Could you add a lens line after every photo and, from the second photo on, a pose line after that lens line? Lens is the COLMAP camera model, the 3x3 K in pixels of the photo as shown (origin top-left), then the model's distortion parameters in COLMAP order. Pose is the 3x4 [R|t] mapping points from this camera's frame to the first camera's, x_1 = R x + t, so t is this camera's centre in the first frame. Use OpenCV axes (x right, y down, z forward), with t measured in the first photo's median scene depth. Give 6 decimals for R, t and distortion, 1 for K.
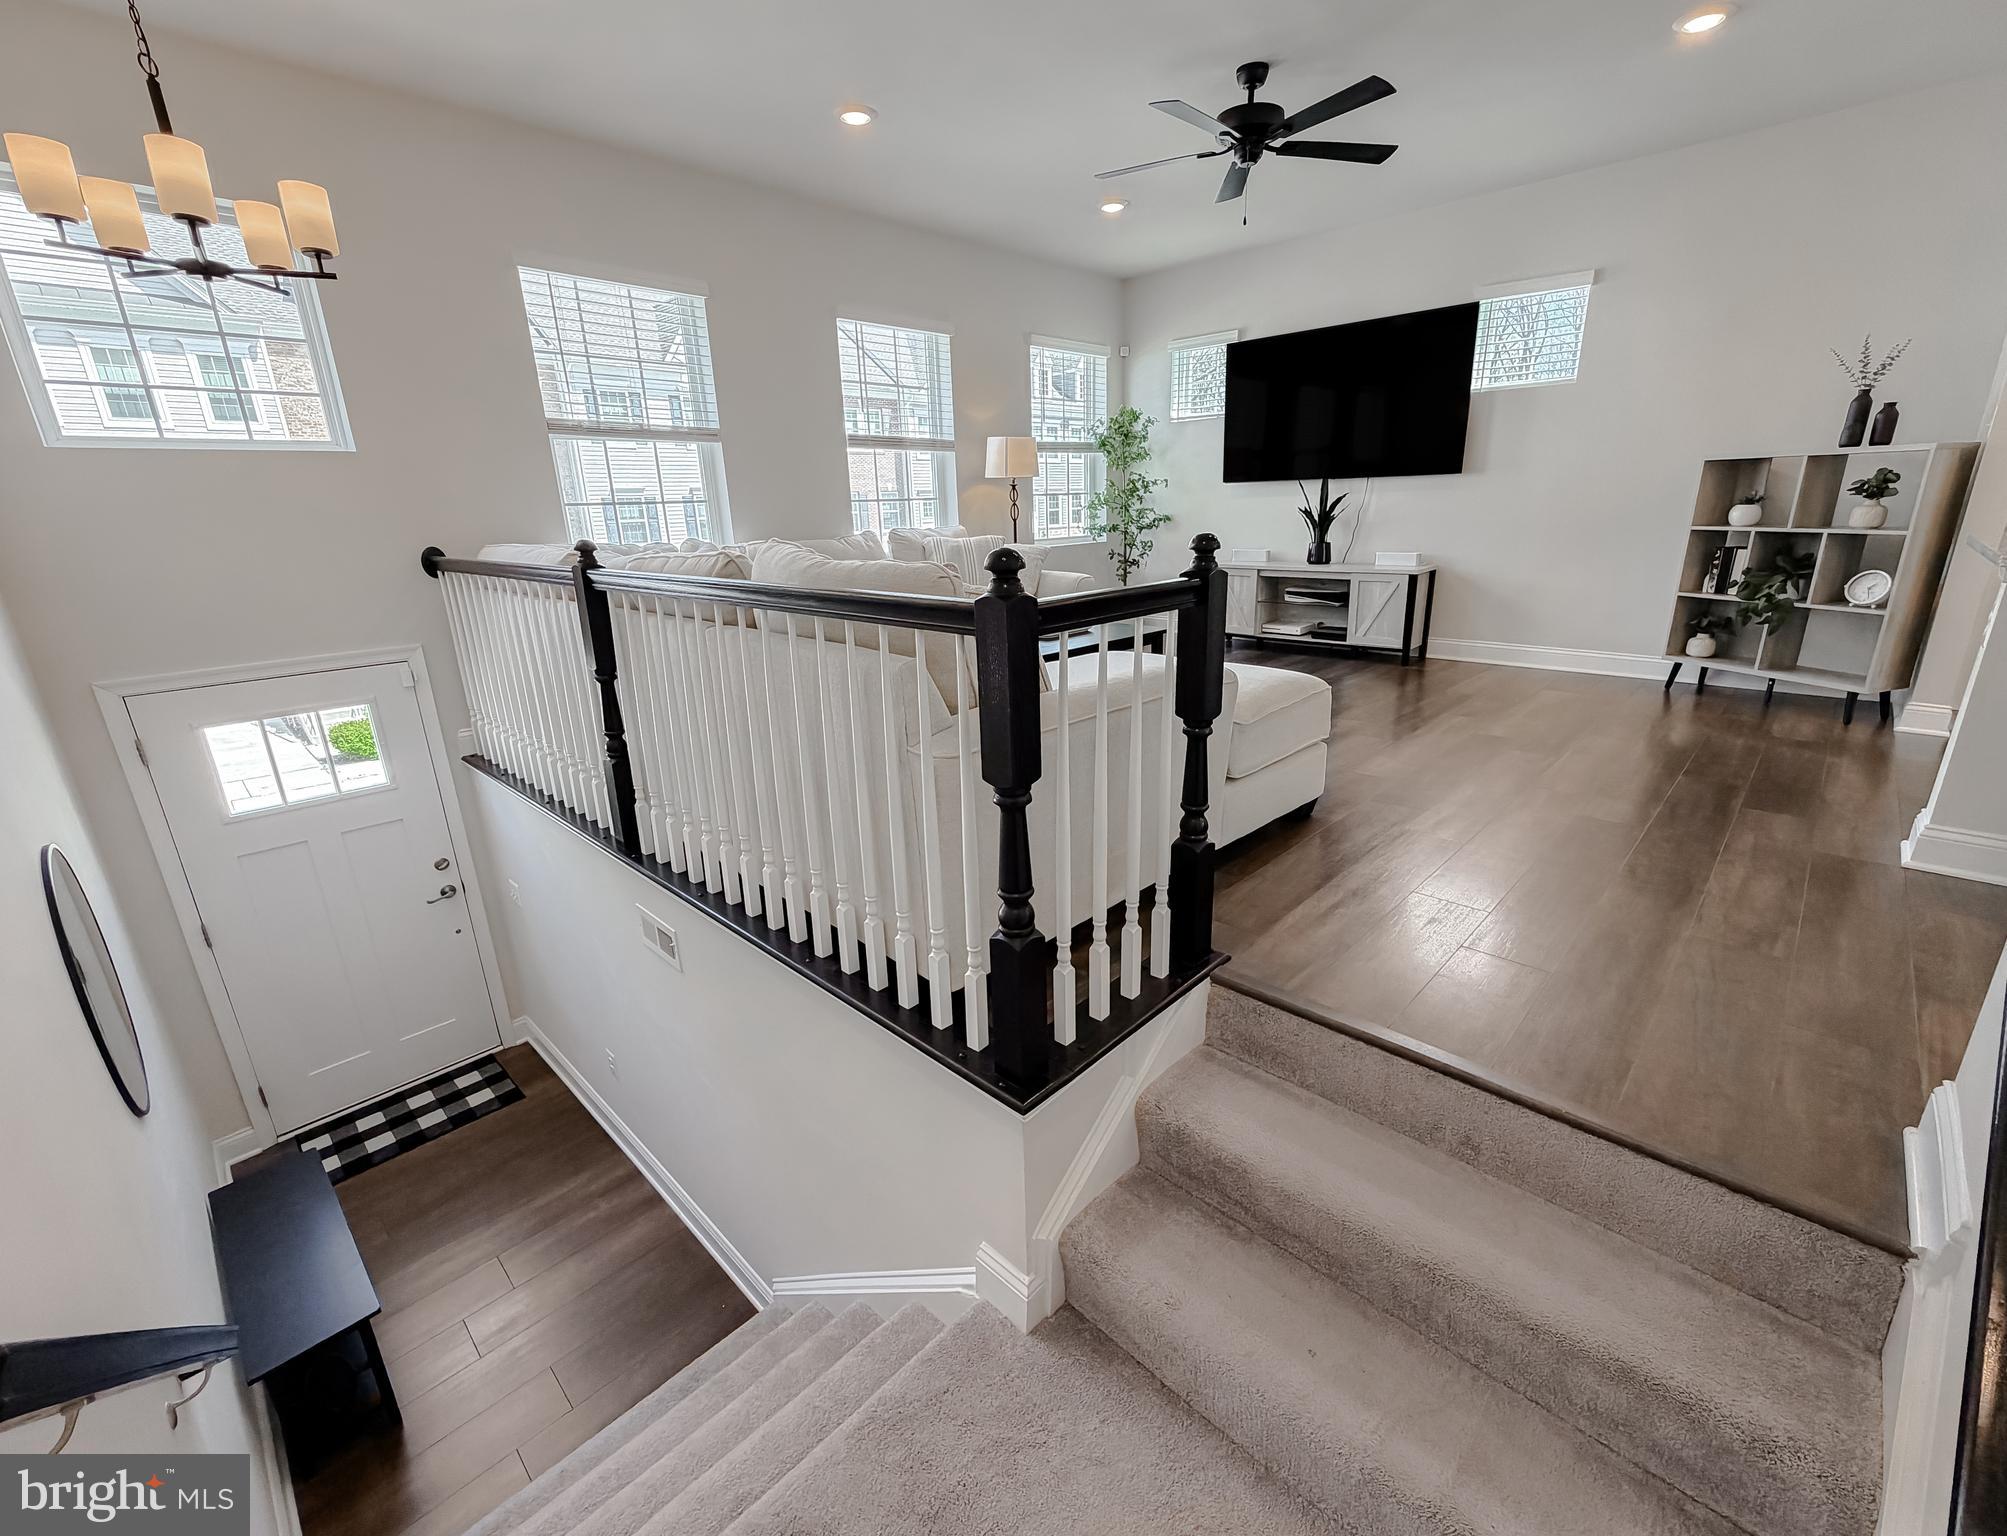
lens RADIAL K [[847.6, 0, 1003.5], [0, 847.6, 768.0], [0, 0, 1]] dist [-0.000596, -0.000186]
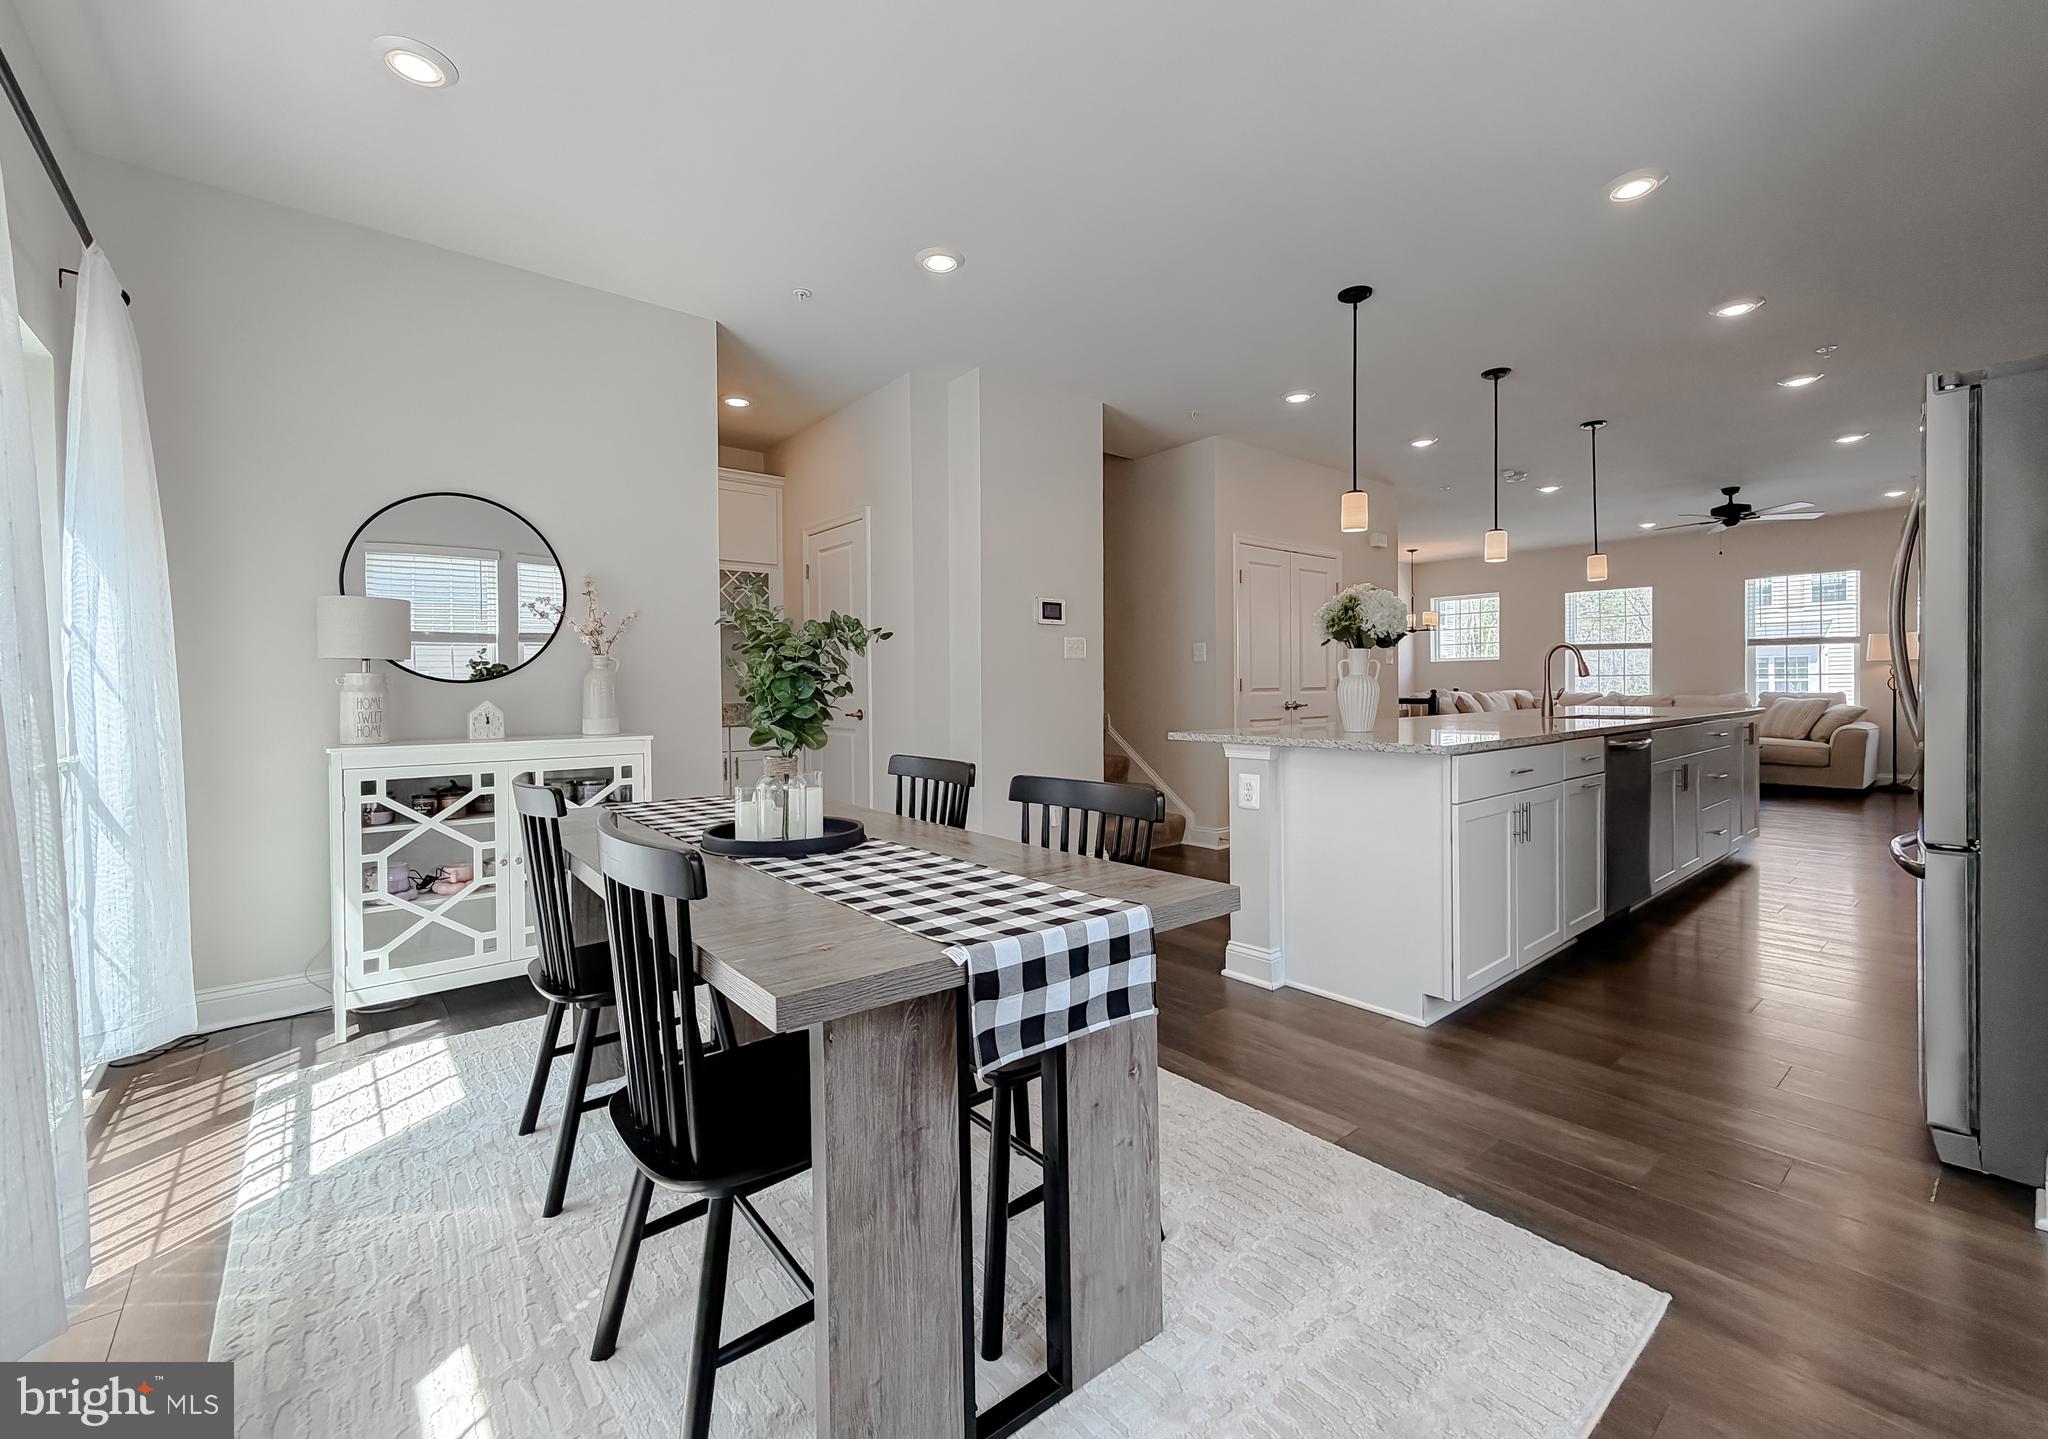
lens RADIAL K [[847.3, 0, 1018.5], [0, 847.3, 688.7], [0, 0, 1]] dist [-0.002339, -0.000474]
pose [[-0.118577, 0.033983, -0.992363, 1.741502], [-0.281778, 0.957176, 0.066447, 0.017576], [0.952124, 0.287505, -0.103923, -0.235501]]
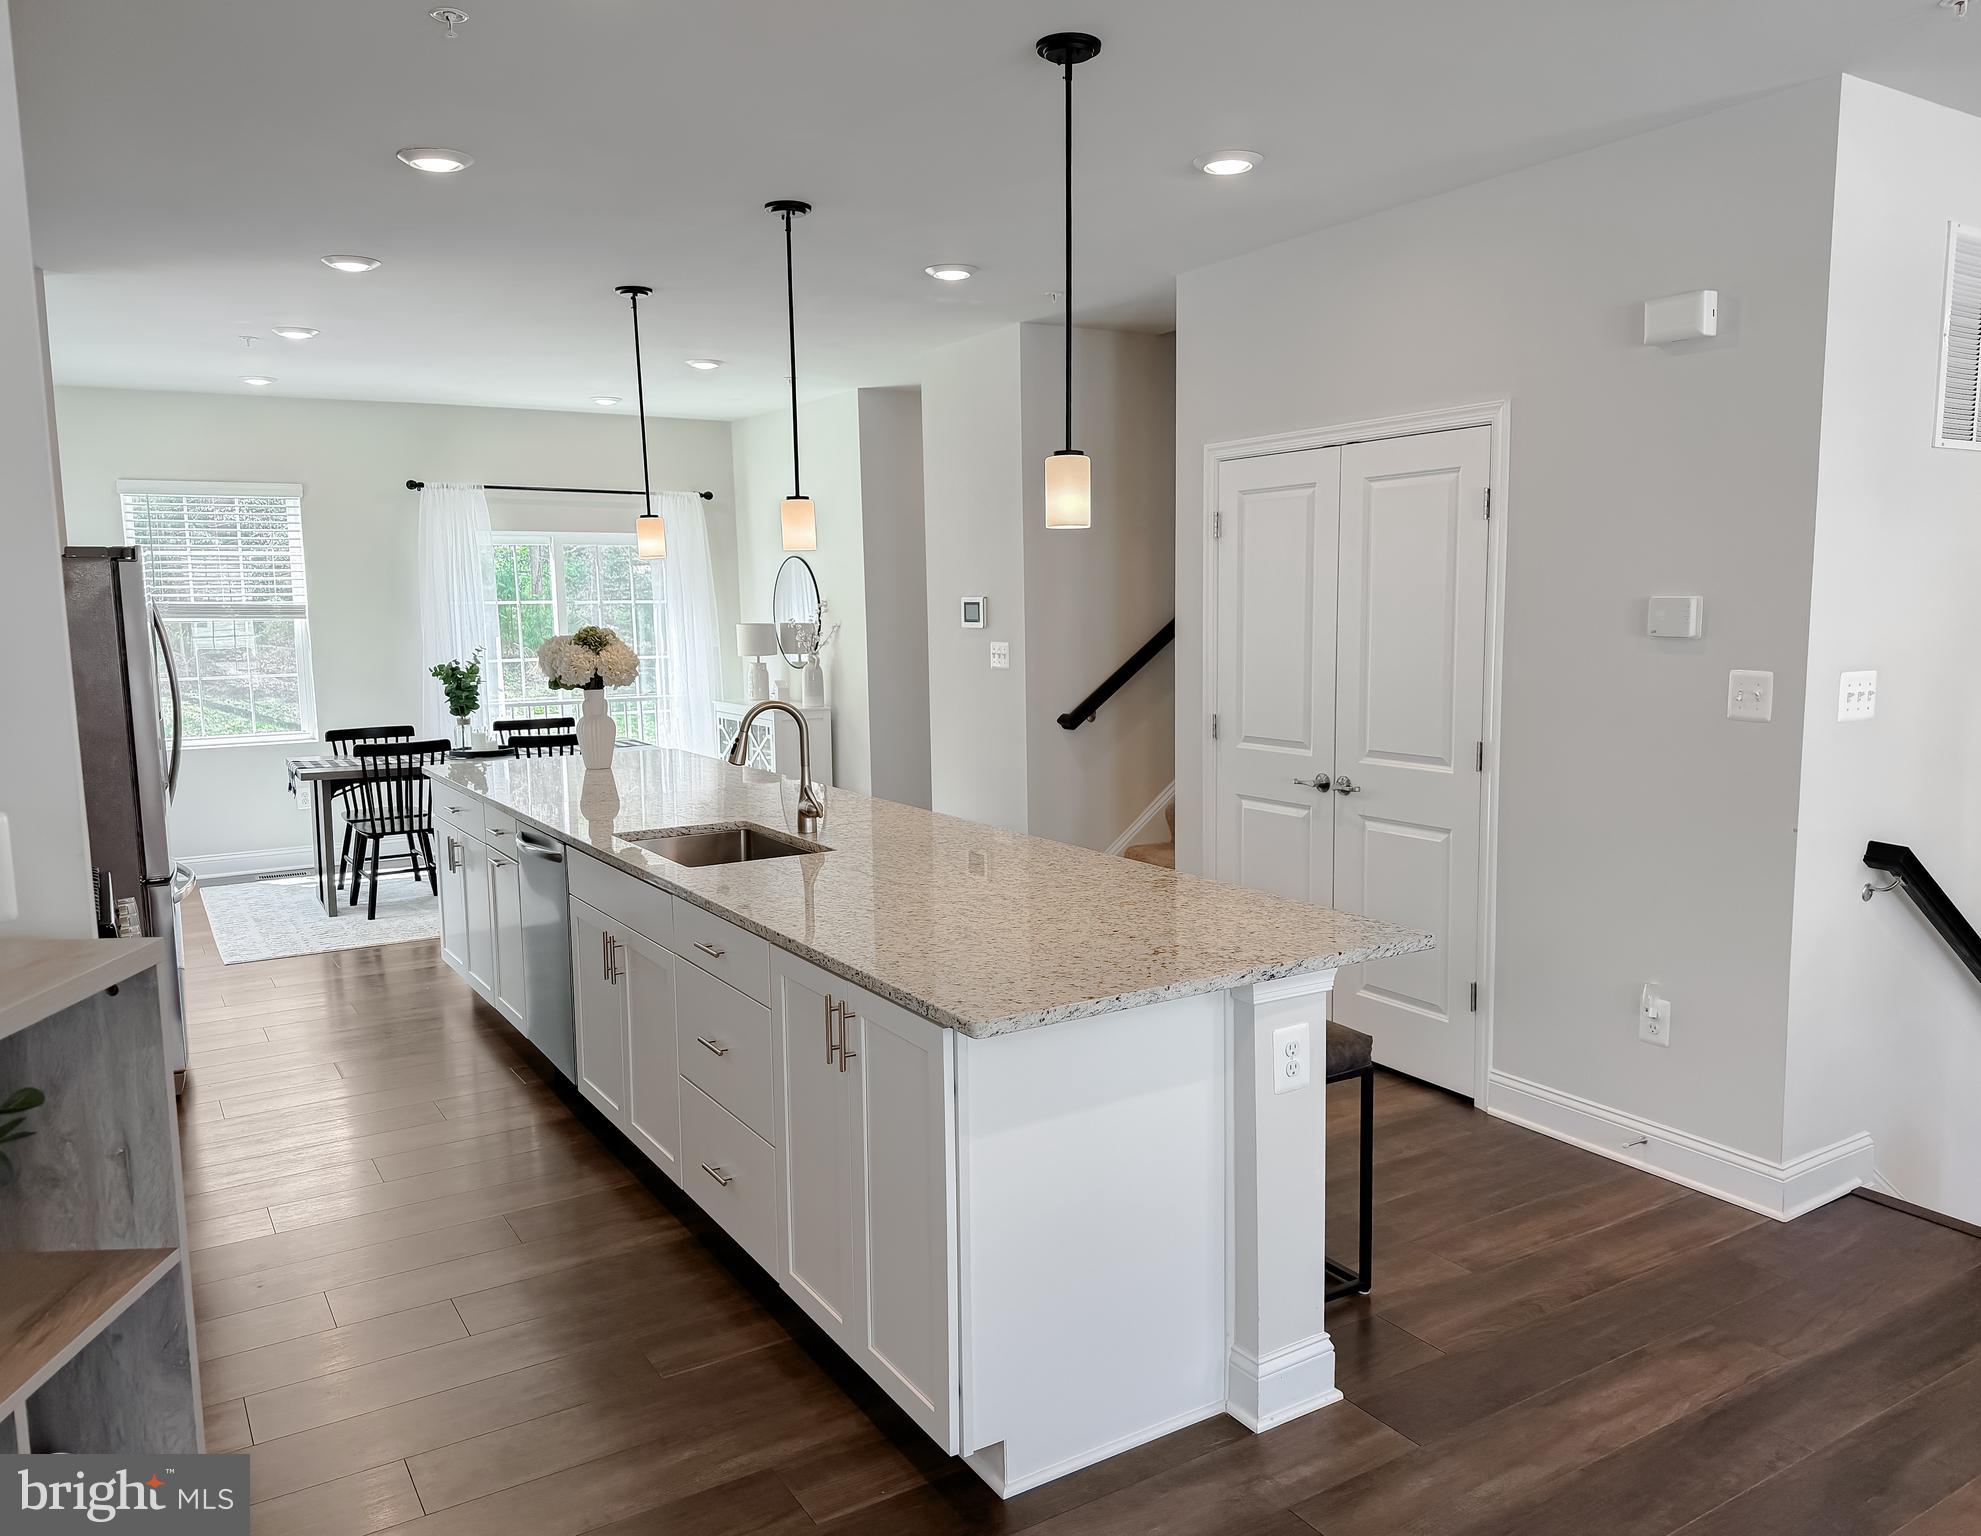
lens RADIAL K [[1459.8, 0, 1006.6], [0, 1459.8, 772.6], [0, 0, 1]] dist [0.142579, -0.279349]
pose [[-0.967615, 0.012063, 0.252142, 0.501322], [0.114418, 0.911315, 0.395490, -0.392481], [-0.225010, 0.411532, -0.883183, 0.885304]]
